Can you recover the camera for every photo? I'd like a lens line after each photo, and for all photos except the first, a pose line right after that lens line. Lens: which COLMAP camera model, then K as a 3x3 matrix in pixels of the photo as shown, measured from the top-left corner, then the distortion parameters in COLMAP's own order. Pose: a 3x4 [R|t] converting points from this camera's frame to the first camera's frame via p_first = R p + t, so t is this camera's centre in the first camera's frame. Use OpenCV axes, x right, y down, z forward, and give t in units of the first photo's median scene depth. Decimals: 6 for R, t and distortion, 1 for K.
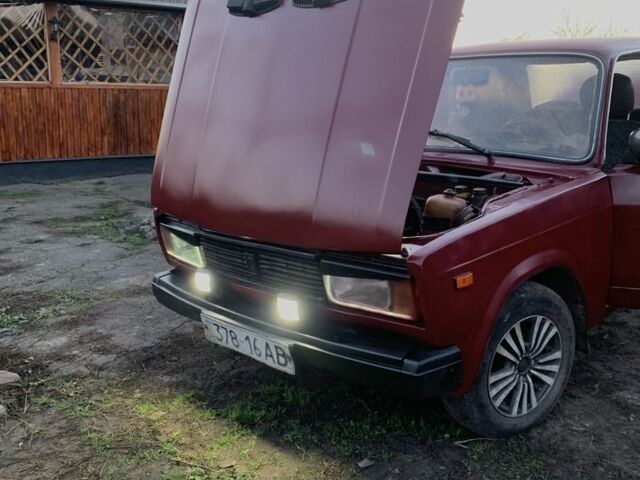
lens RADIAL K [[657.0, 0, 320.0], [0, 657.0, 240.0], [0, 0, 1]] dist [0.022973, -0.121044]
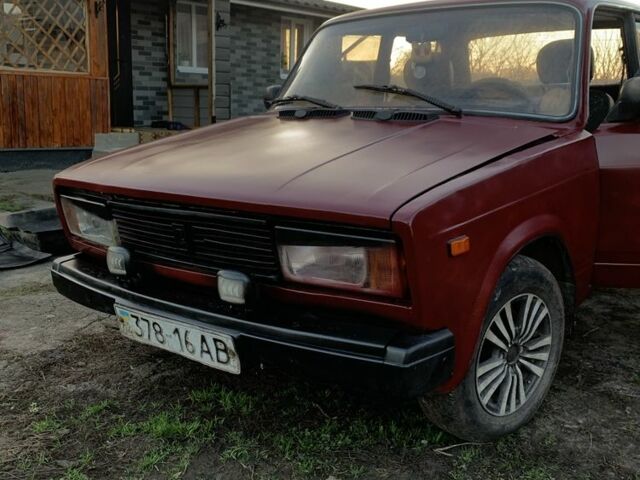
lens RADIAL K [[657.0, 0, 320.0], [0, 657.0, 240.0], [0, 0, 1]] dist [0.022973, -0.121044]
pose [[0.991189, -0.009490, 0.132111, -0.042564], [0.011116, 0.999871, -0.011571, 0.050393], [-0.131985, 0.012938, 0.991167, 0.190214]]
